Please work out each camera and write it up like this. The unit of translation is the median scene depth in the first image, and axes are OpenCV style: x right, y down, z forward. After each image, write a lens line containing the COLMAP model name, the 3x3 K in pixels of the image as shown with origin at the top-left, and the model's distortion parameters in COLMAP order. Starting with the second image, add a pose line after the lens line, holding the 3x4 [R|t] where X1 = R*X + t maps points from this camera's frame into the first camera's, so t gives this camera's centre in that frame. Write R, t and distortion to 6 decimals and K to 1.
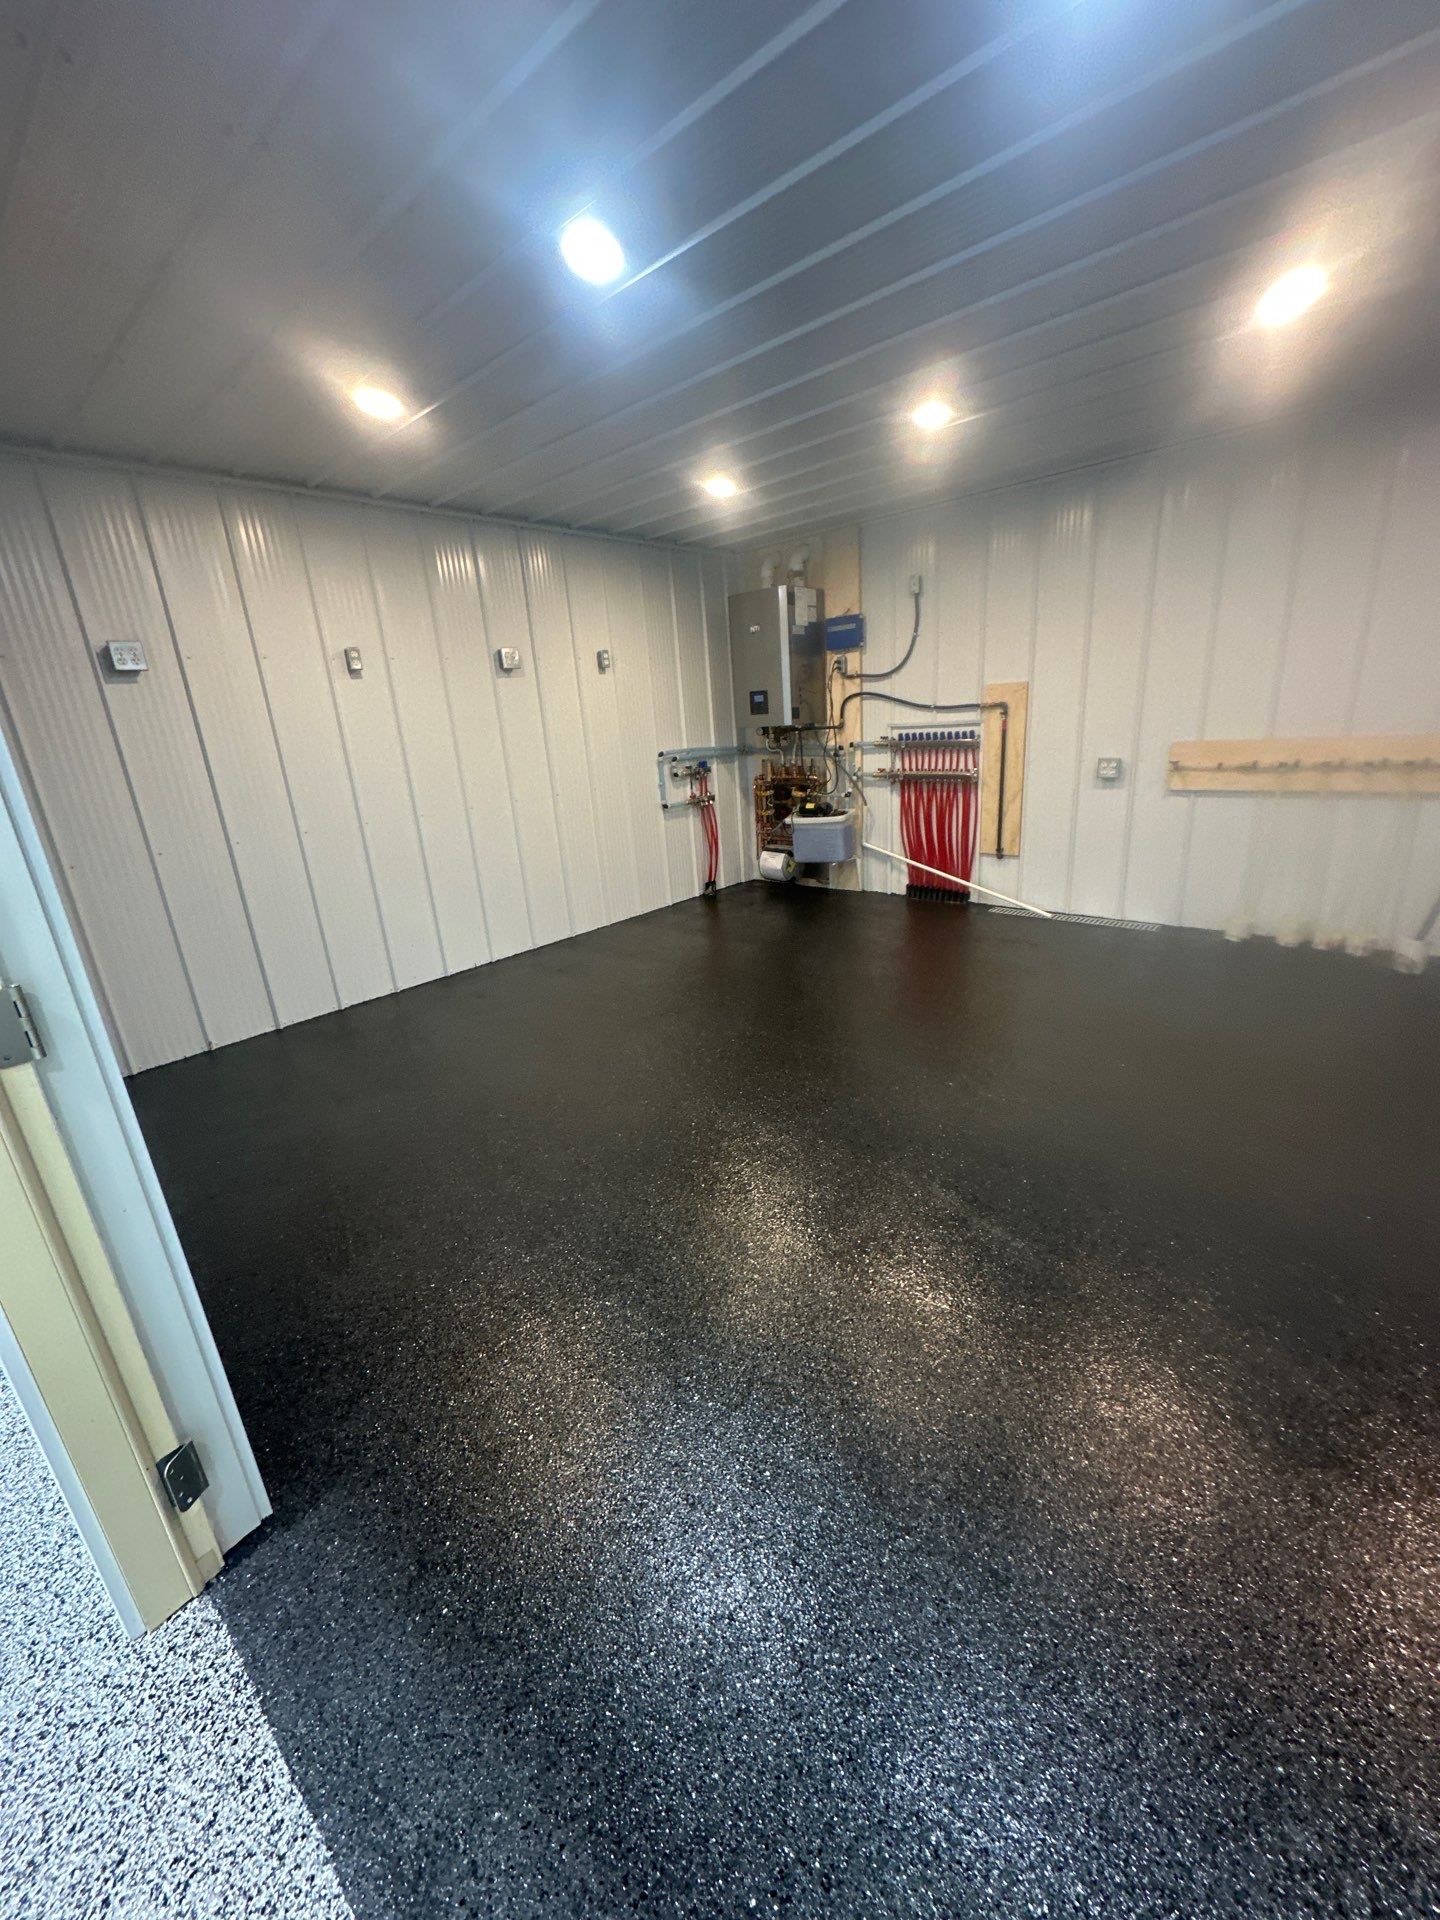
lens RADIAL K [[757.2, 0, 725.7], [0, 757.2, 967.3], [0, 0, 1]] dist [-0.003340, 0.000322]
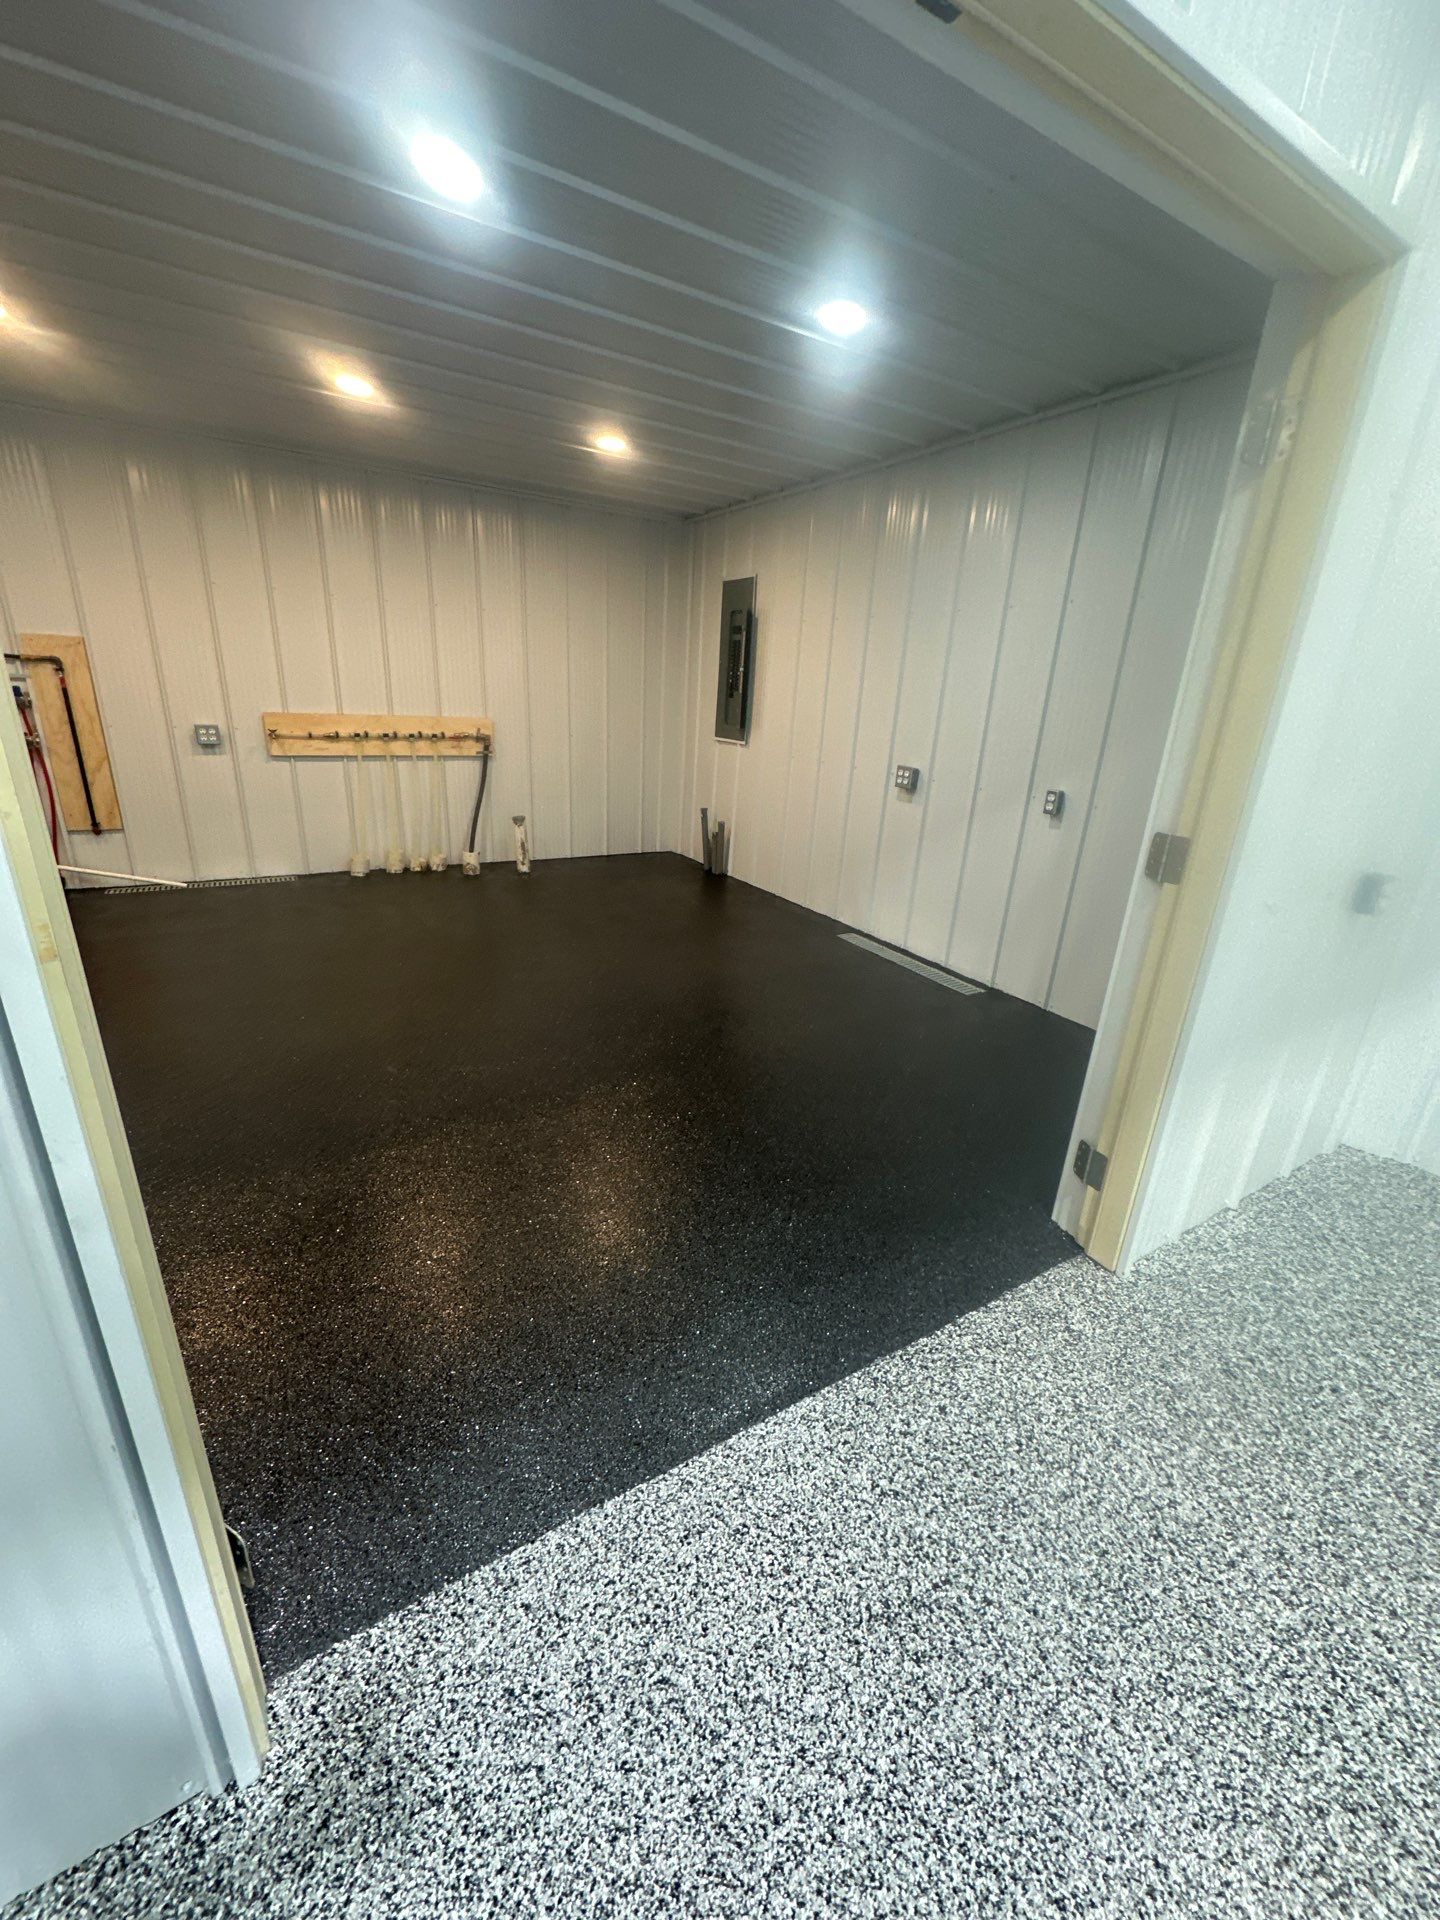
lens RADIAL K [[757.2, 0, 723.6], [0, 757.2, 962.1], [0, 0, 1]] dist [-0.003340, 0.000322]
pose [[0.290305, -0.247231, 0.924446, -0.276002], [0.233470, 0.955155, 0.182127, 0.010375], [-0.928017, 0.162958, 0.335007, 0.035568]]
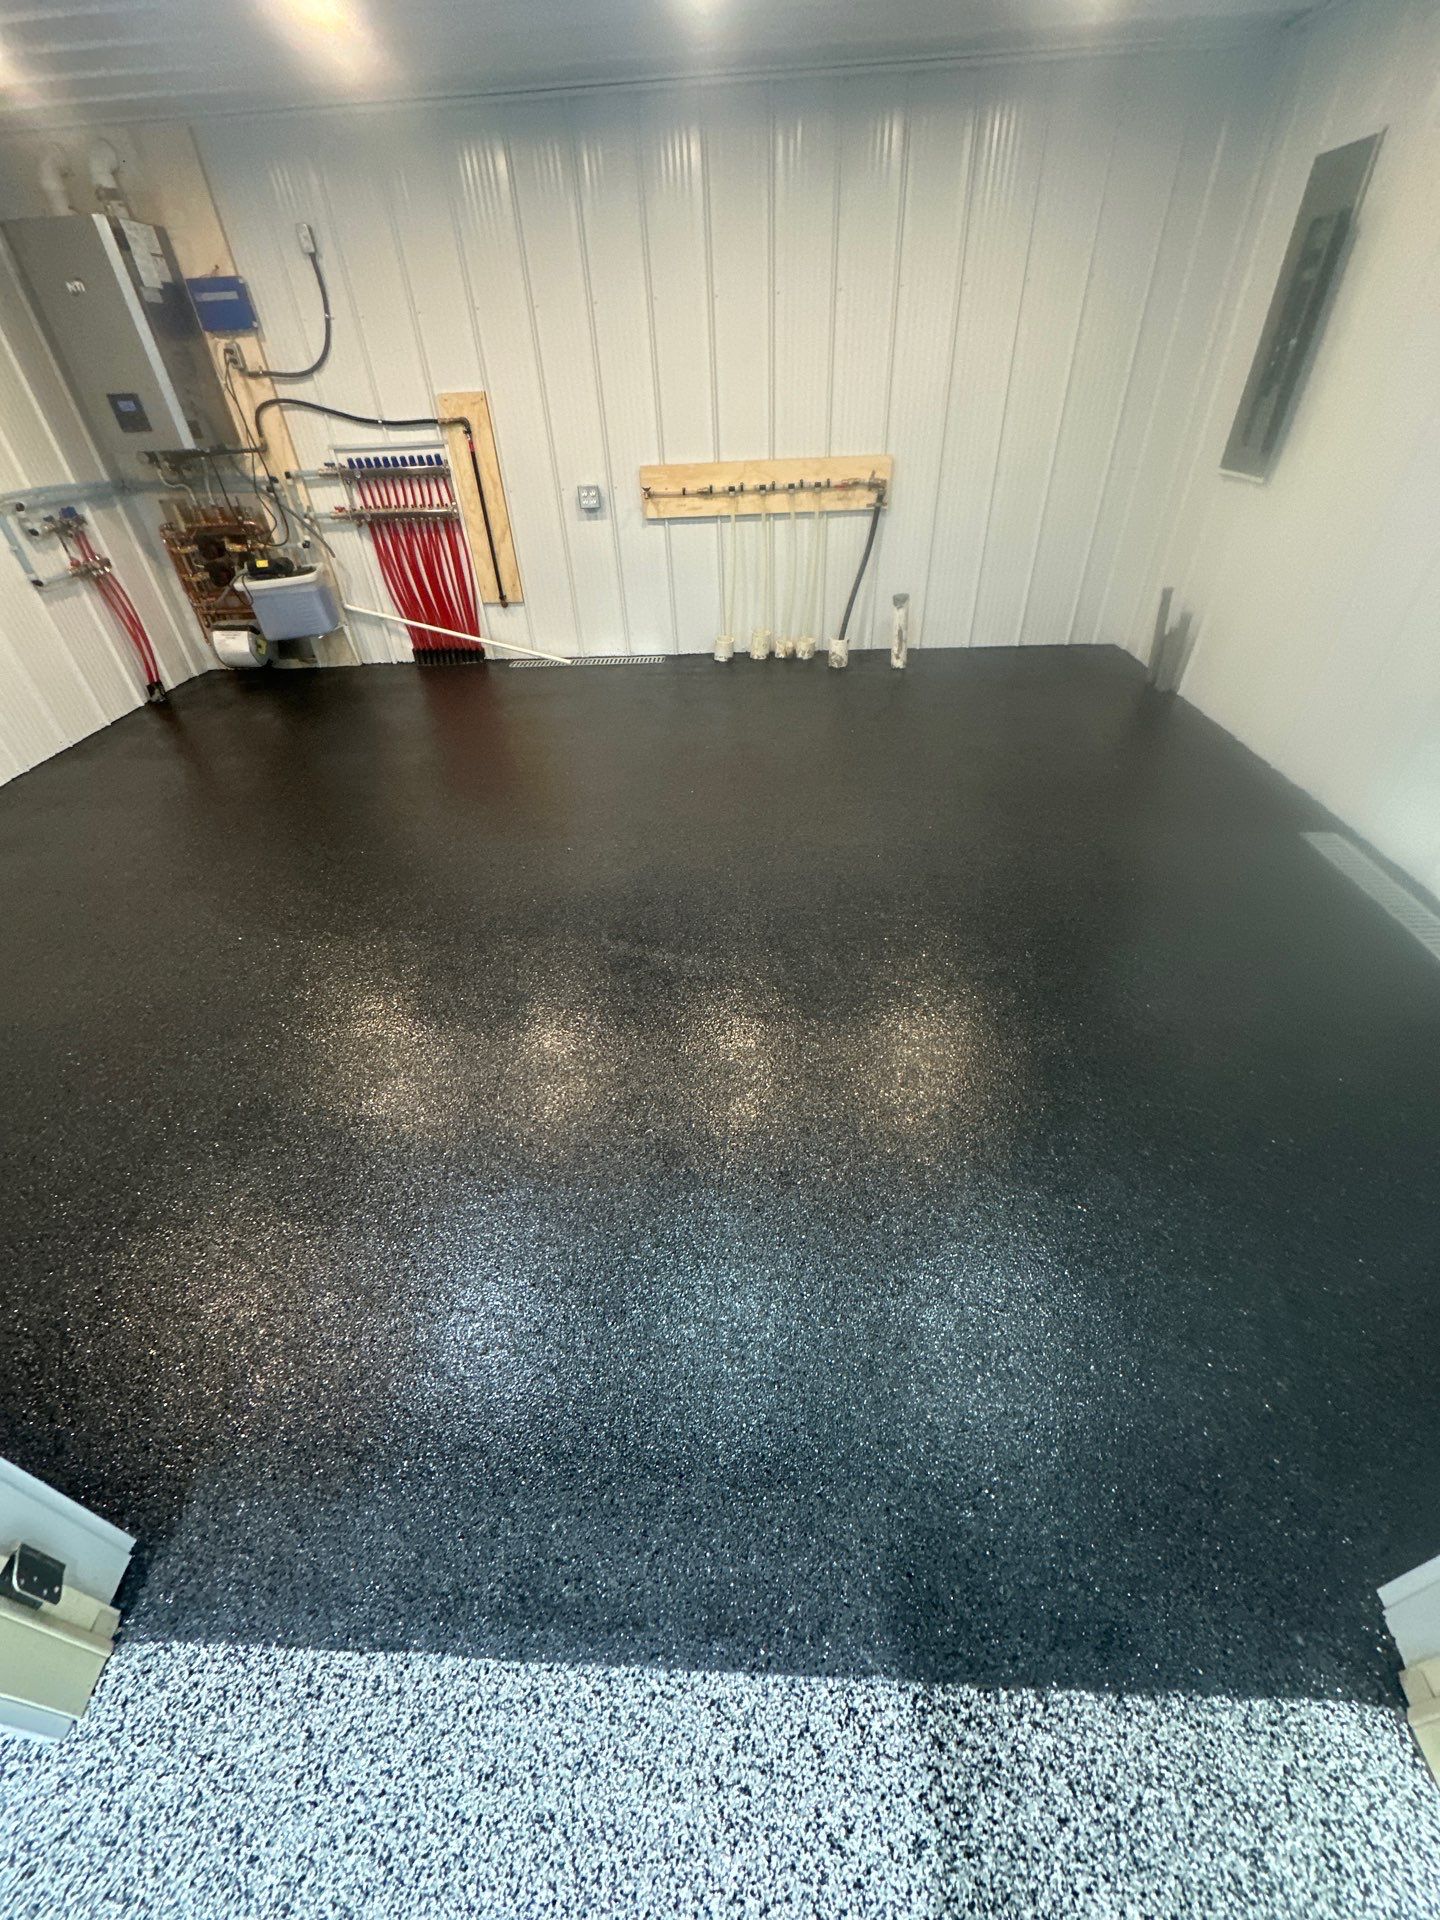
lens RADIAL K [[757.2, 0, 718.7], [0, 757.2, 963.8], [0, 0, 1]] dist [-0.003340, 0.000322]
pose [[0.776377, -0.362682, 0.515461, -0.082157], [0.188634, 0.914066, 0.359027, -0.022555], [-0.601378, -0.181507, 0.778074, 0.008904]]
